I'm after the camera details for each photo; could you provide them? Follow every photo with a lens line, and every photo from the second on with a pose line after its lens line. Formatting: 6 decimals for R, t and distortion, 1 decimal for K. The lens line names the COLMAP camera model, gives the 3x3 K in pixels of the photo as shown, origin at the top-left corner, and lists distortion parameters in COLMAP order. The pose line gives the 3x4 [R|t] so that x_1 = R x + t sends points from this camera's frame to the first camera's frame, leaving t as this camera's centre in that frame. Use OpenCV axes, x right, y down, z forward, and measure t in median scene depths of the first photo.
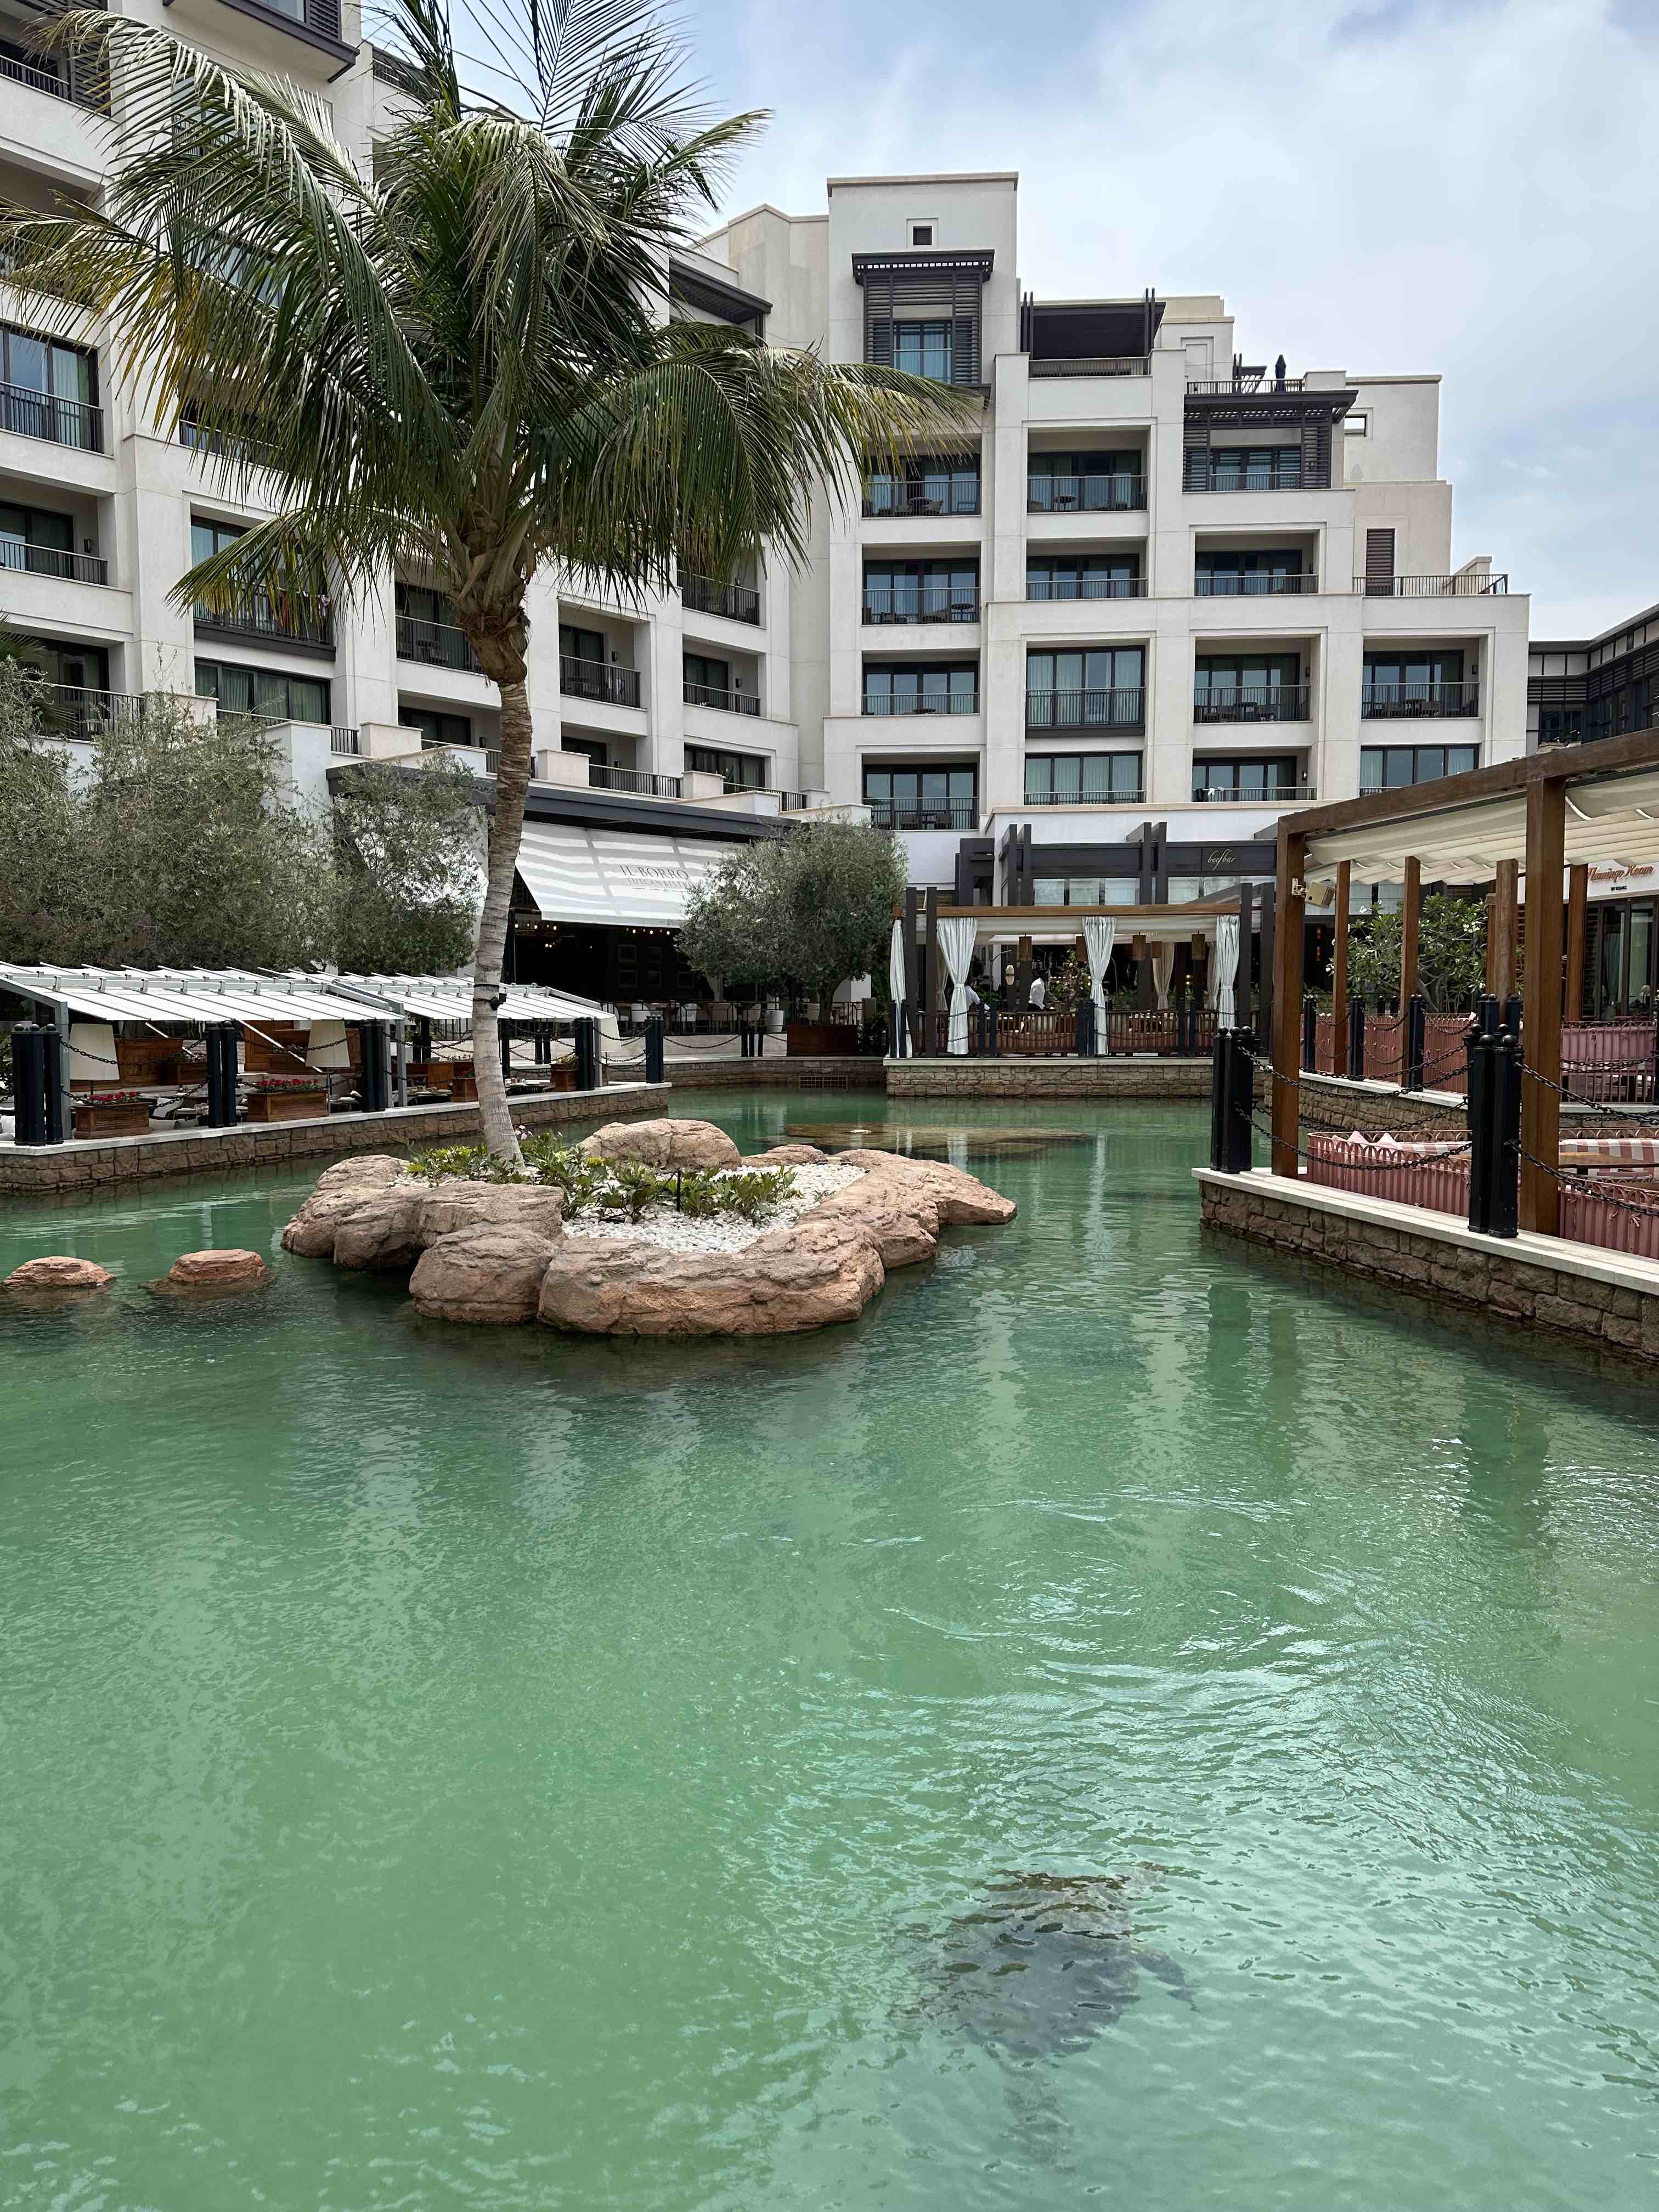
lens RADIAL K [[1505.7, 0, 829.5], [0, 1505.7, 1106.0], [0, 0, 1]] dist [0.172261, -0.324929]
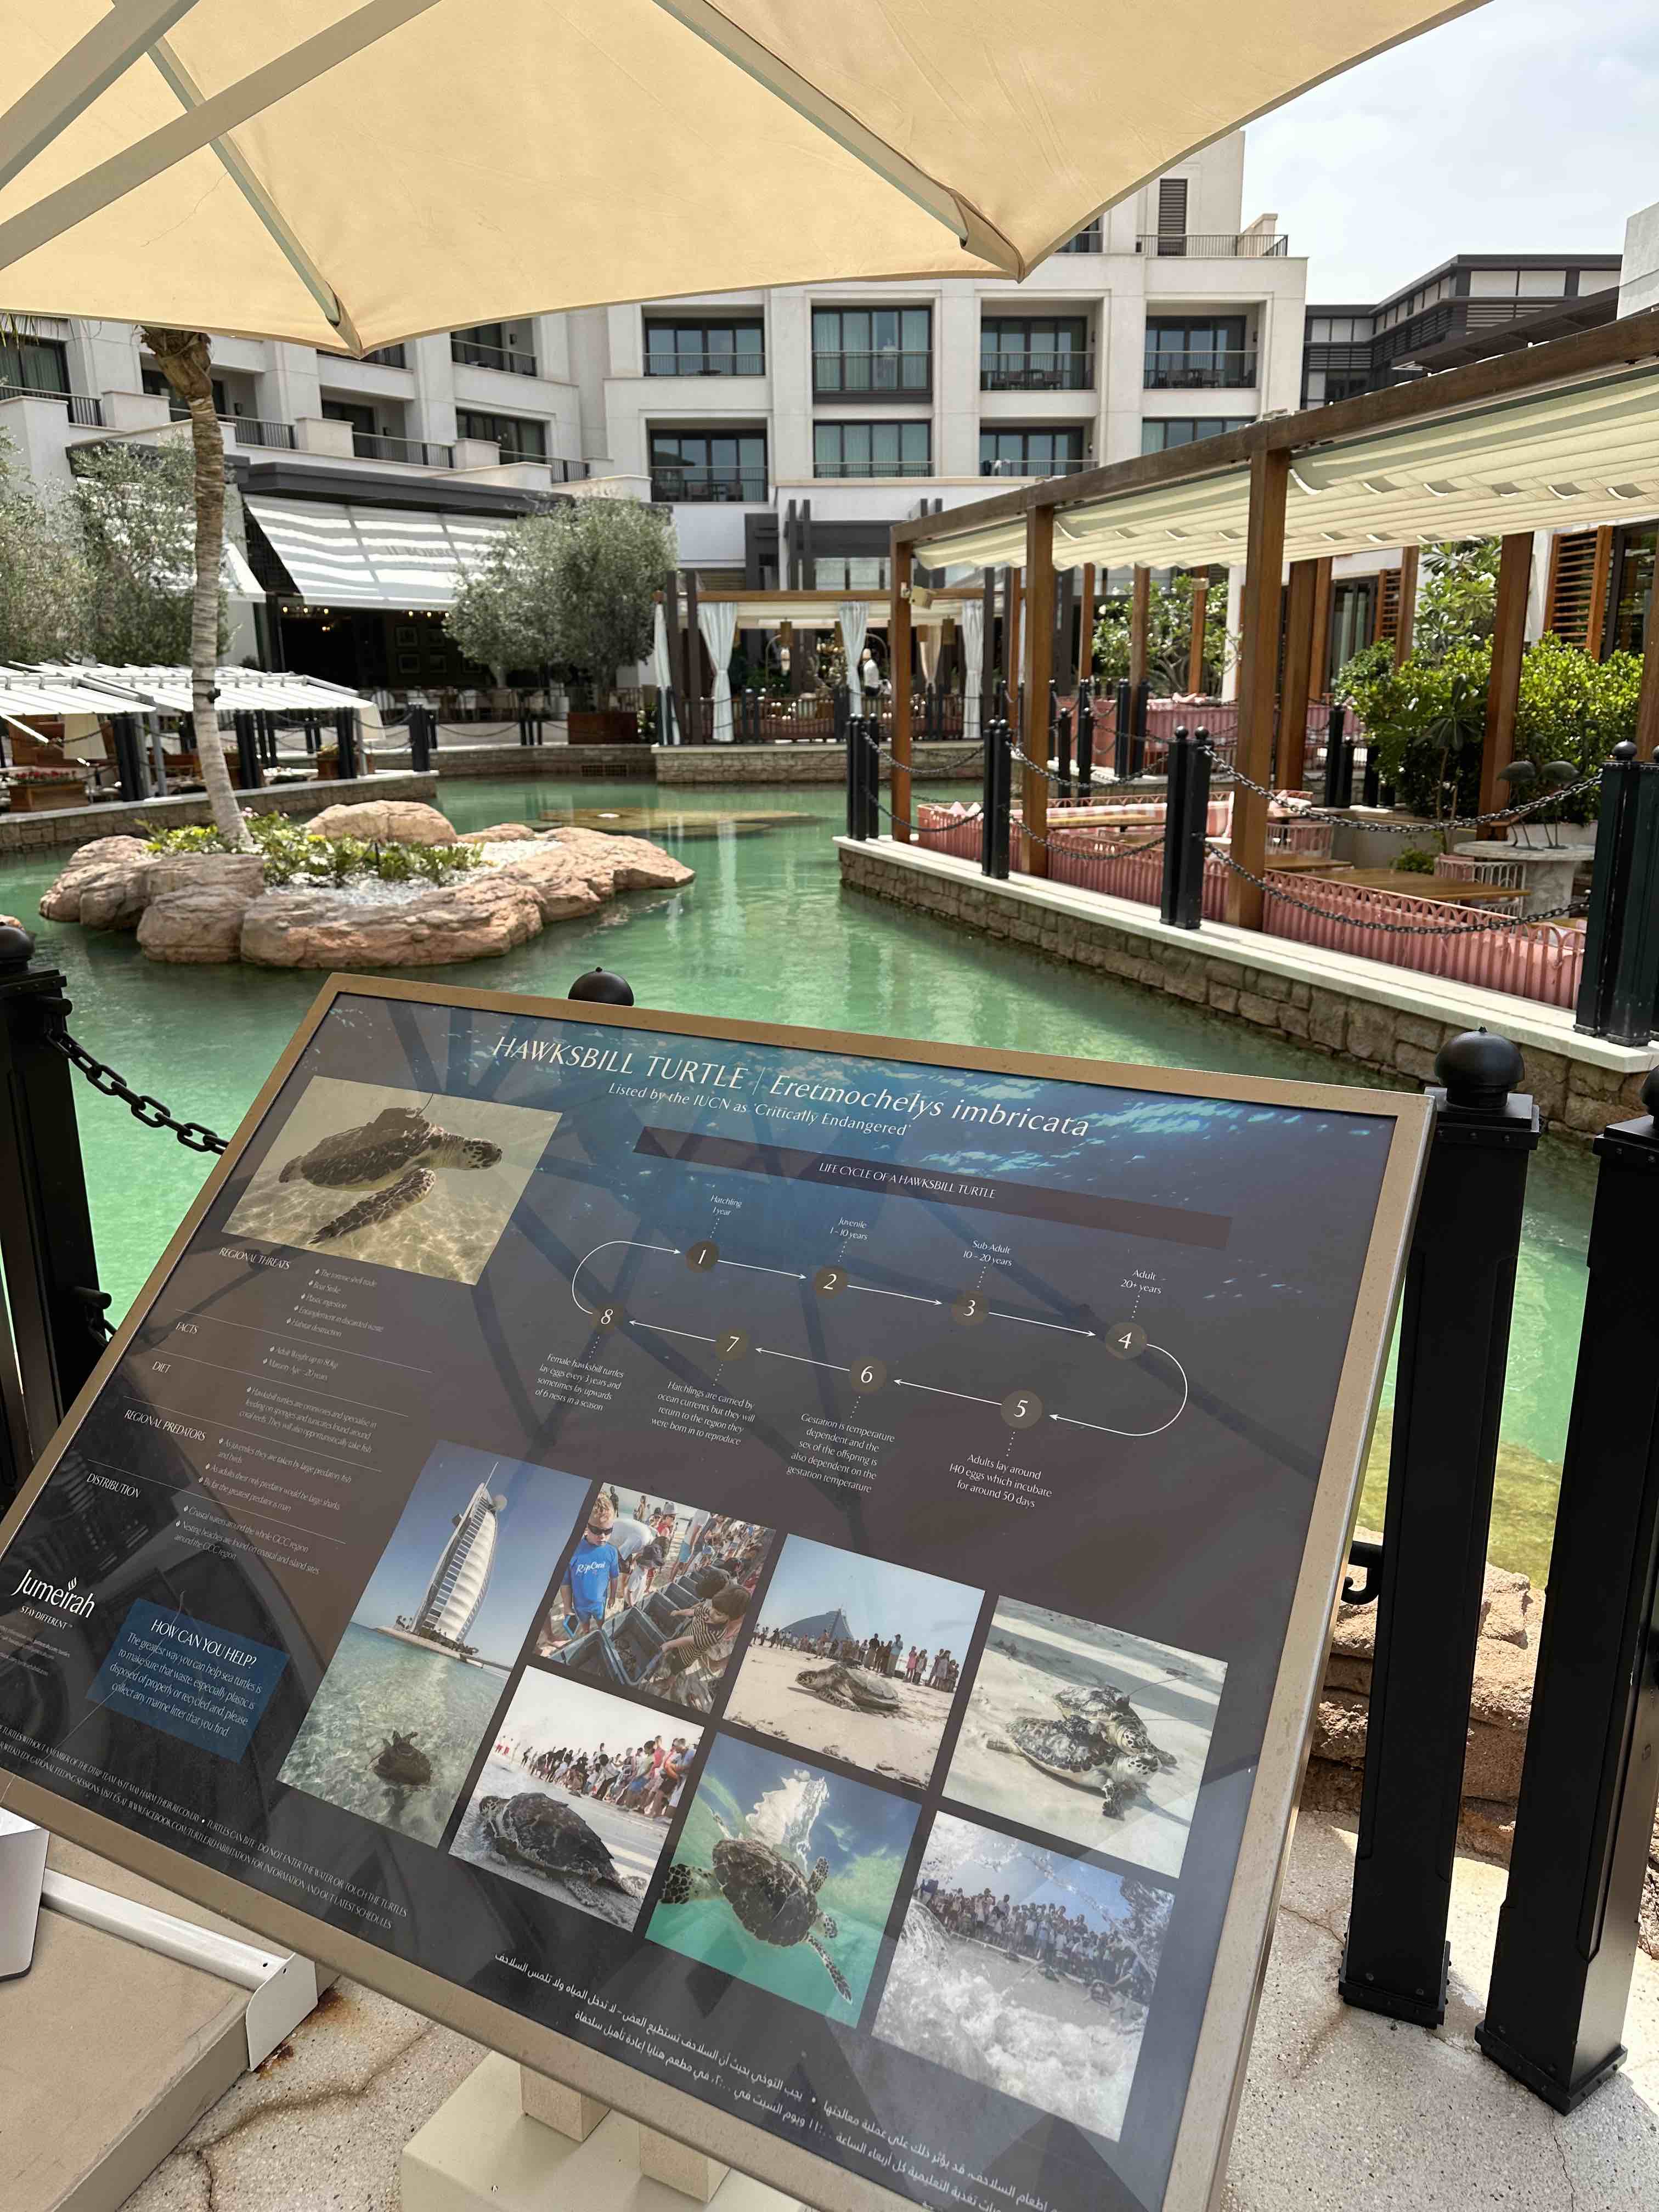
lens RADIAL K [[1565.2, 0, 829.5], [0, 1565.2, 1106.0], [0, 0, 1]] dist [0.069248, -0.104677]
pose [[0.995728, -0.033812, 0.085917, 0.056148], [0.016629, 0.980990, 0.193343, 0.004731], [-0.090821, -0.191088, 0.977362, -0.110309]]
